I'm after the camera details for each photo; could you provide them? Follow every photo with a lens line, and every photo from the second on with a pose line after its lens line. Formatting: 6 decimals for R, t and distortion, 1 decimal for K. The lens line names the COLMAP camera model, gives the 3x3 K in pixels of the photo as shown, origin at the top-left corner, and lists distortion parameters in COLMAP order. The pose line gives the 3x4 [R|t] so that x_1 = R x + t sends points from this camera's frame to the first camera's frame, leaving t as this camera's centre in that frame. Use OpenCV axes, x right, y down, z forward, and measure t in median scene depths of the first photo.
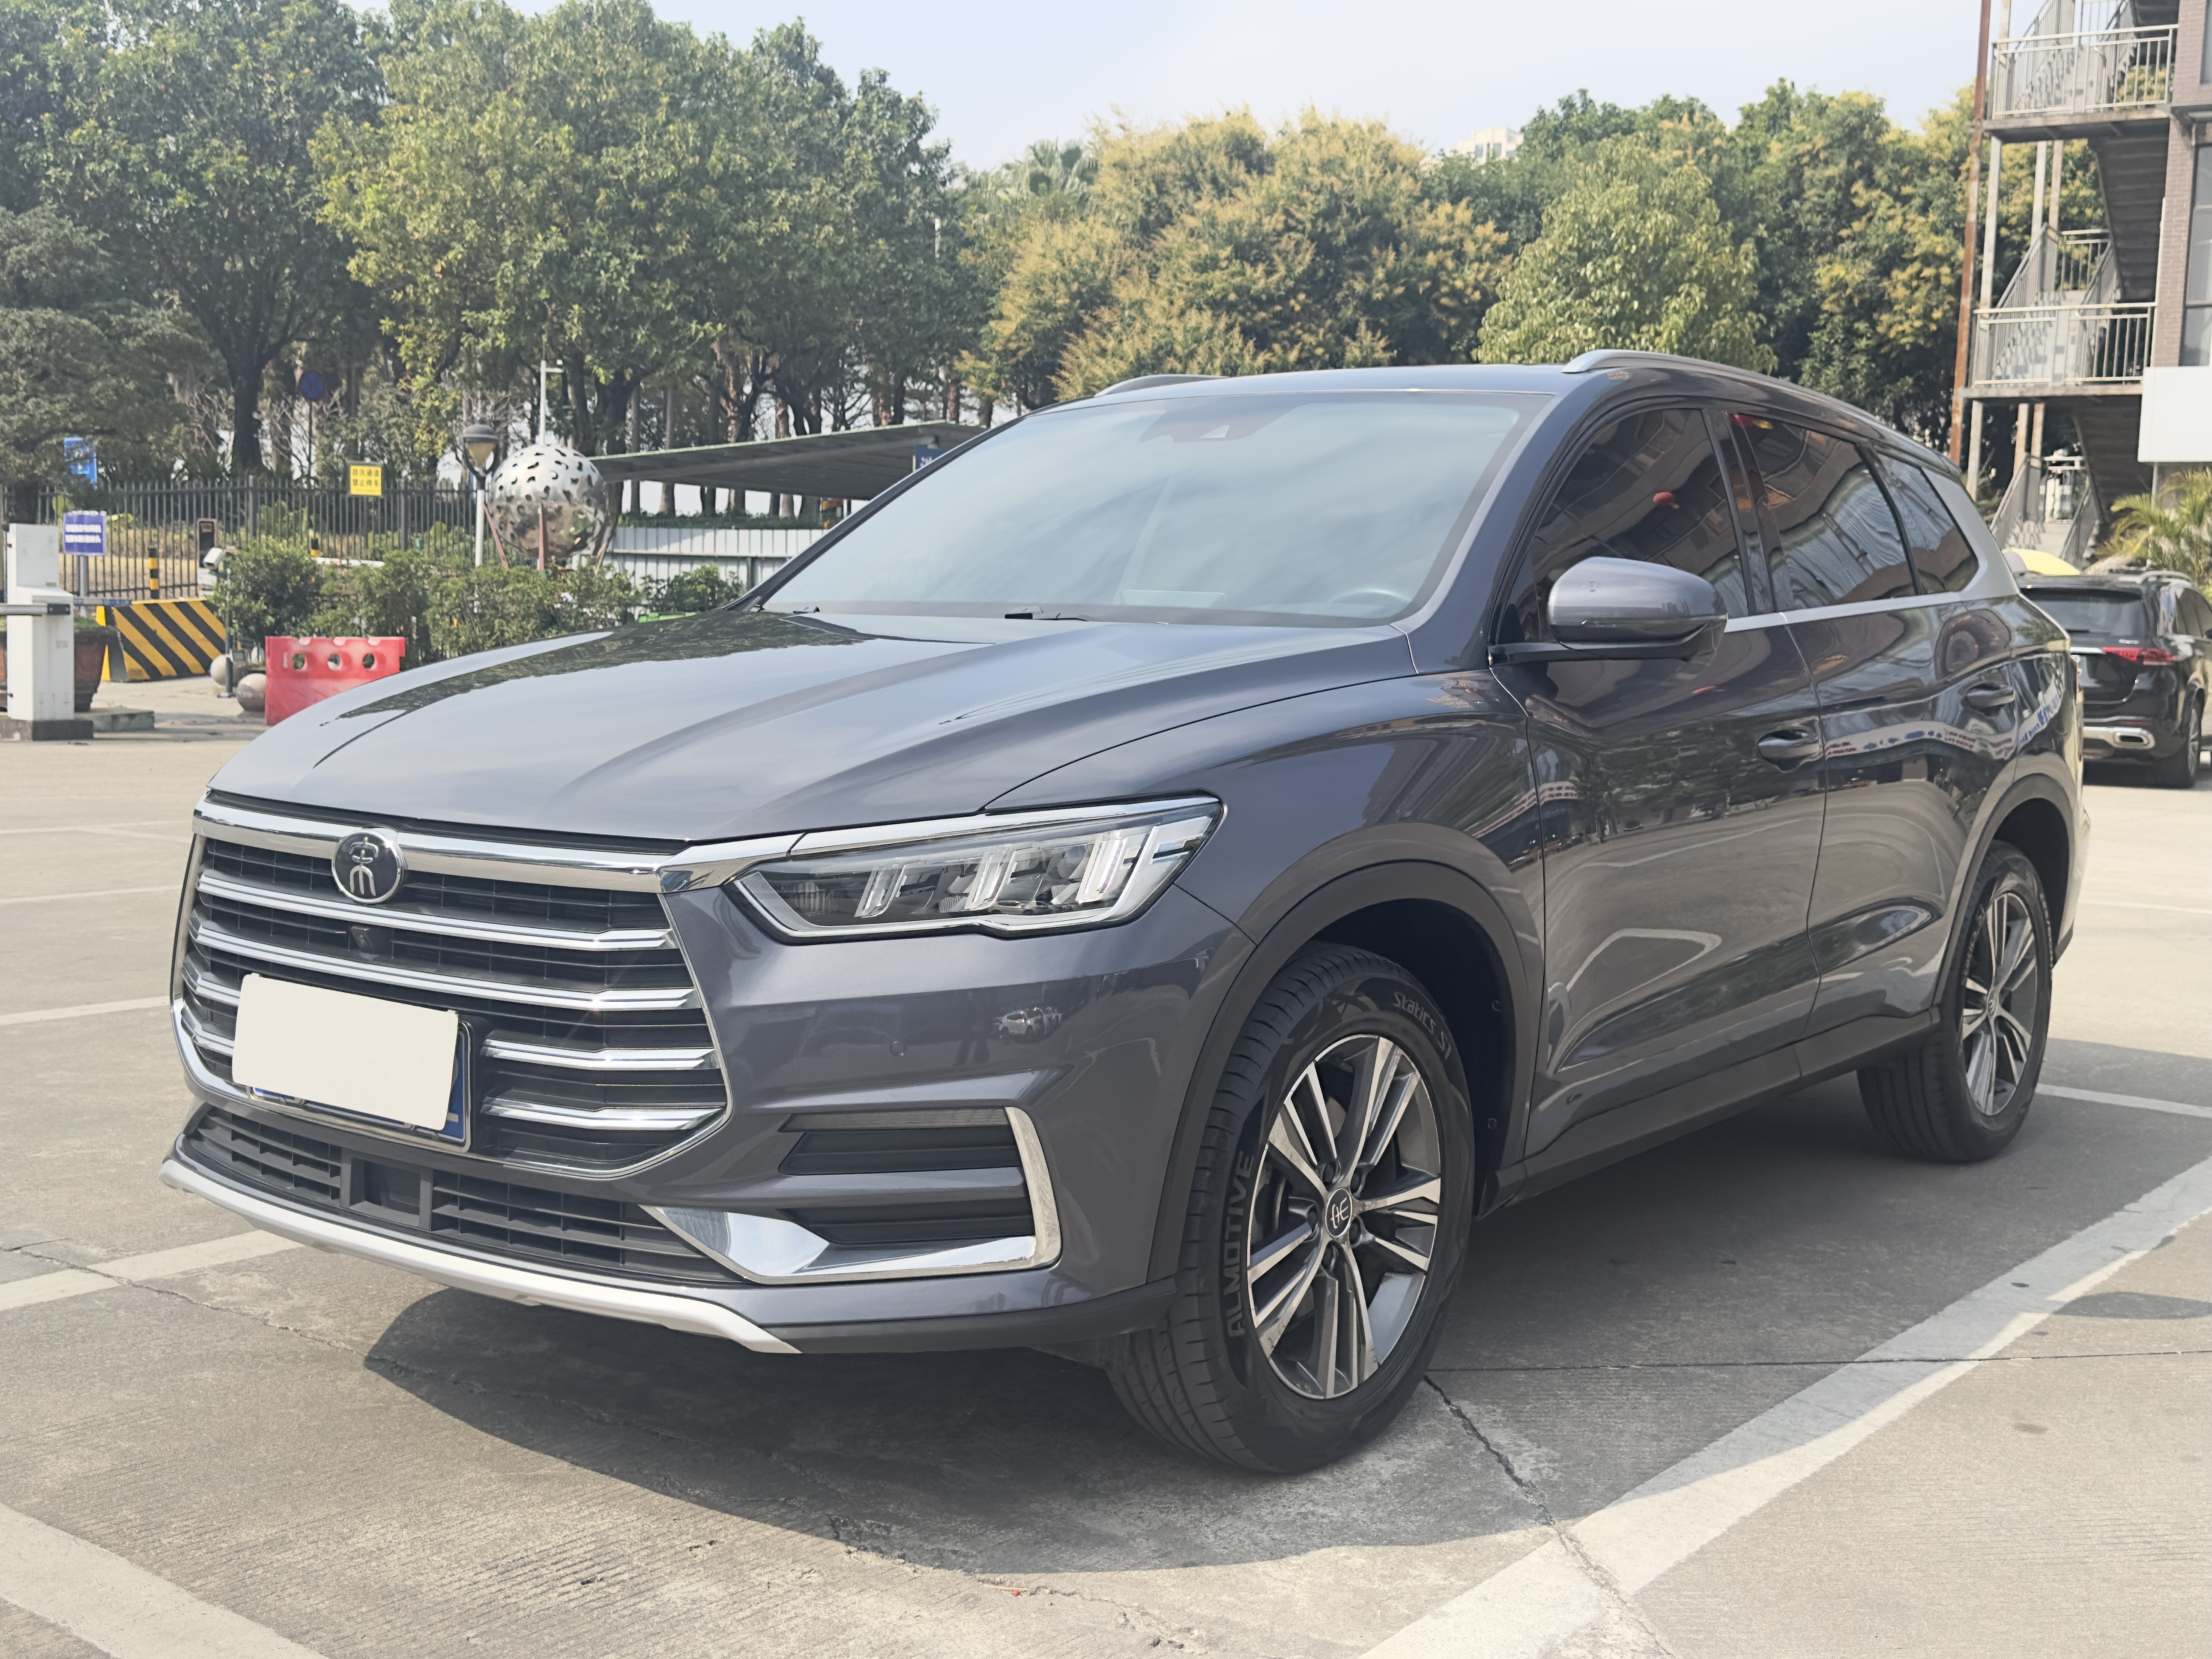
lens RADIAL K [[2389.0, 0, 1110.6], [0, 2389.0, 834.3], [0, 0, 1]] dist [0.164291, -0.363595]
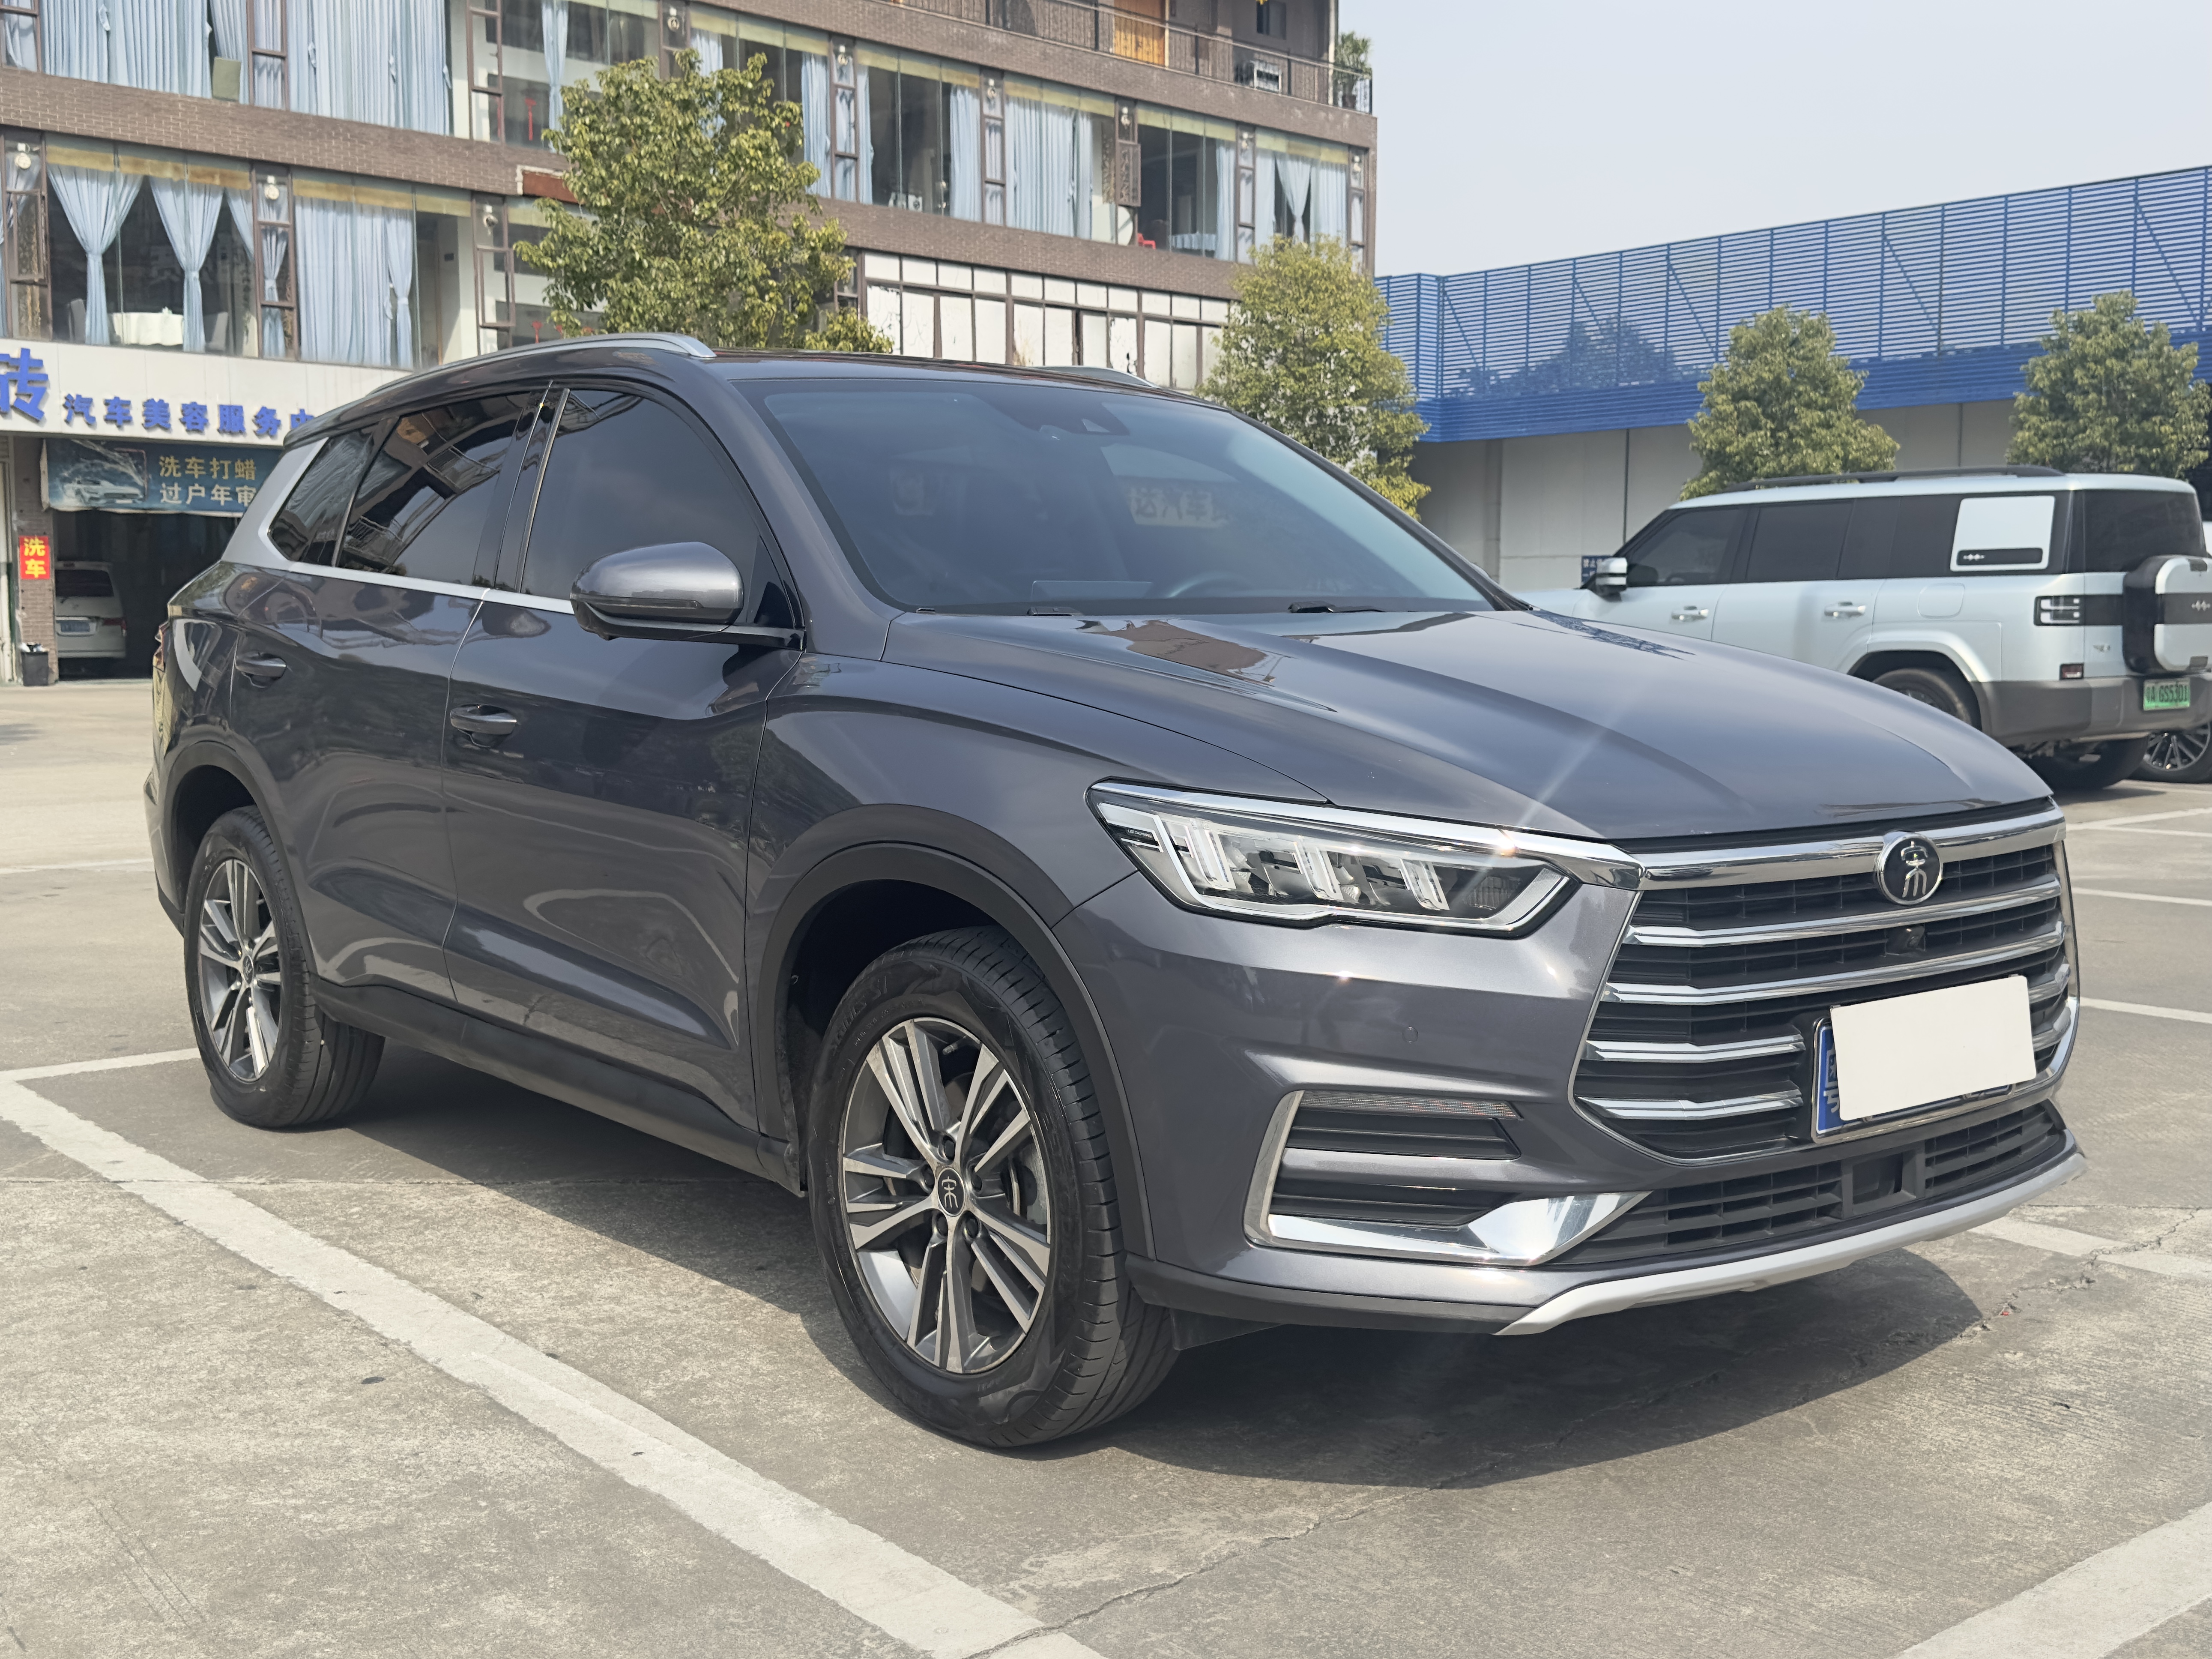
lens RADIAL K [[2389.0, 0, 1110.6], [0, 2389.0, 834.3], [0, 0, 1]] dist [0.164291, -0.363595]
pose [[0.228222, -0.122086, 0.965924, -0.089053], [0.095822, 0.990107, 0.102502, -0.009048], [-0.968882, 0.069164, 0.237663, 0.069769]]
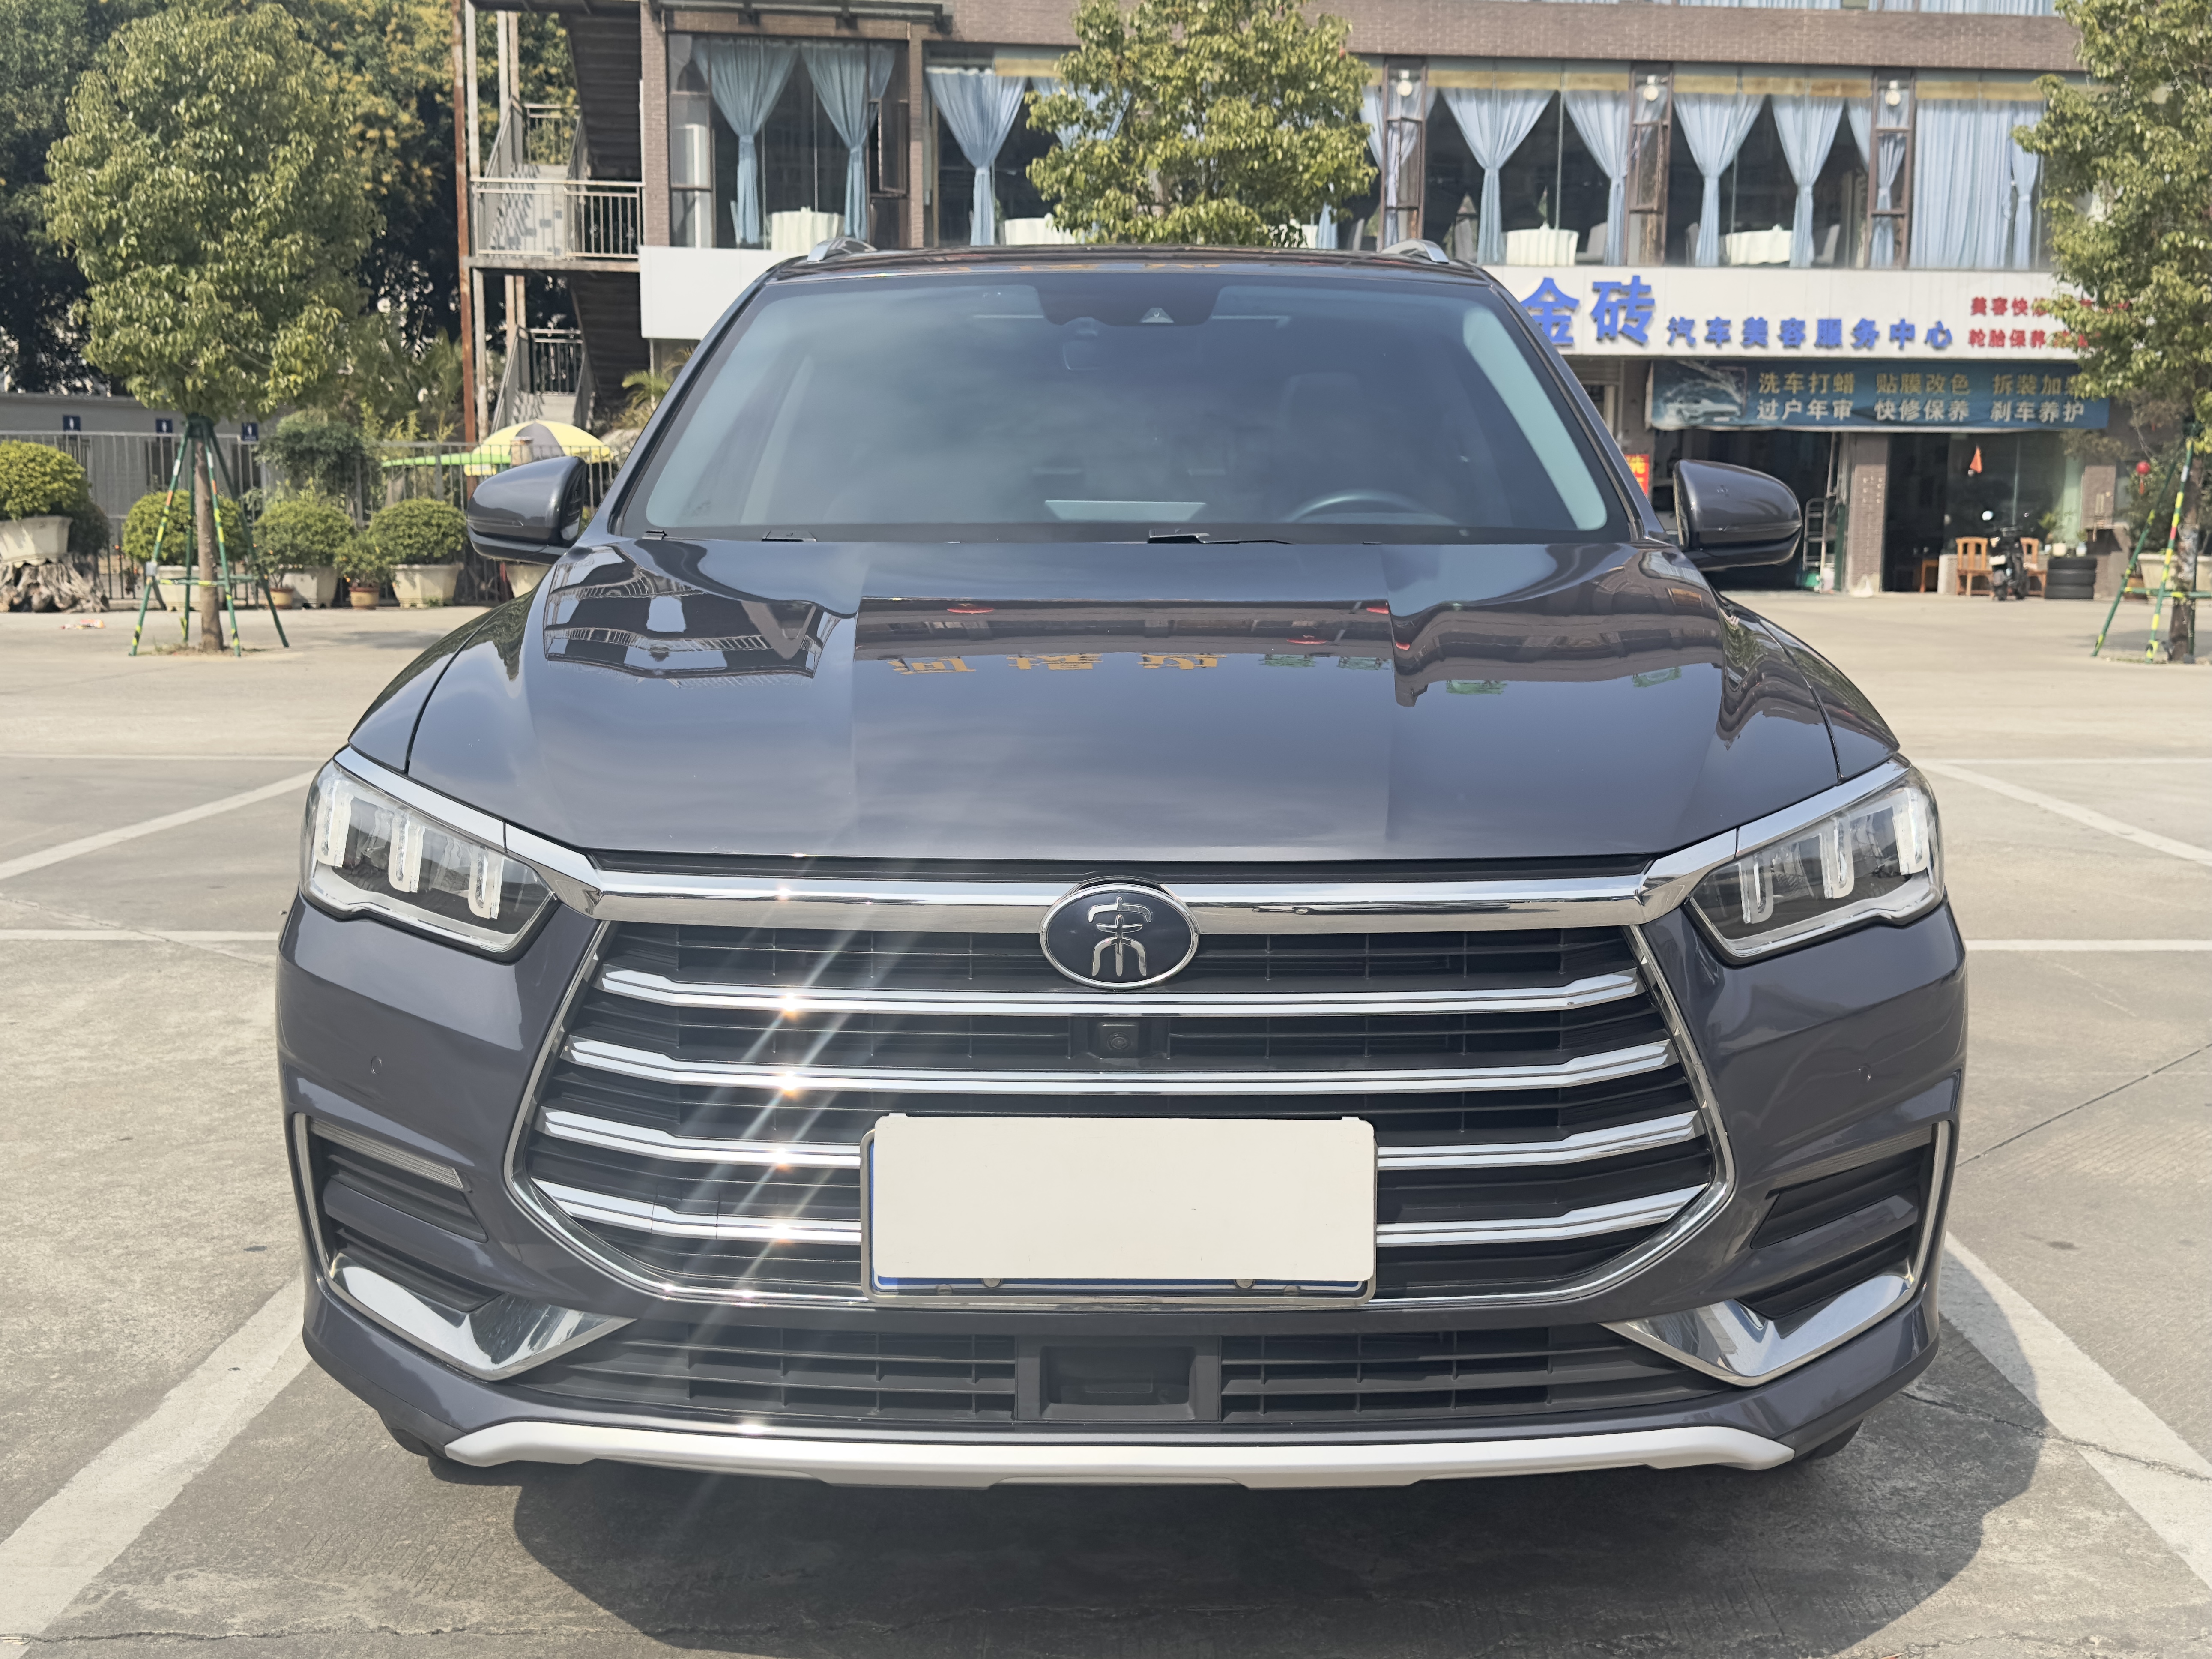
lens RADIAL K [[2389.0, 0, 1110.6], [0, 2389.0, 834.3], [0, 0, 1]] dist [0.164291, -0.363595]
pose [[0.795668, -0.103602, 0.596807, -0.046432], [0.071007, 0.994425, 0.077958, -0.004572], [-0.601556, -0.019651, 0.798589, 0.028649]]
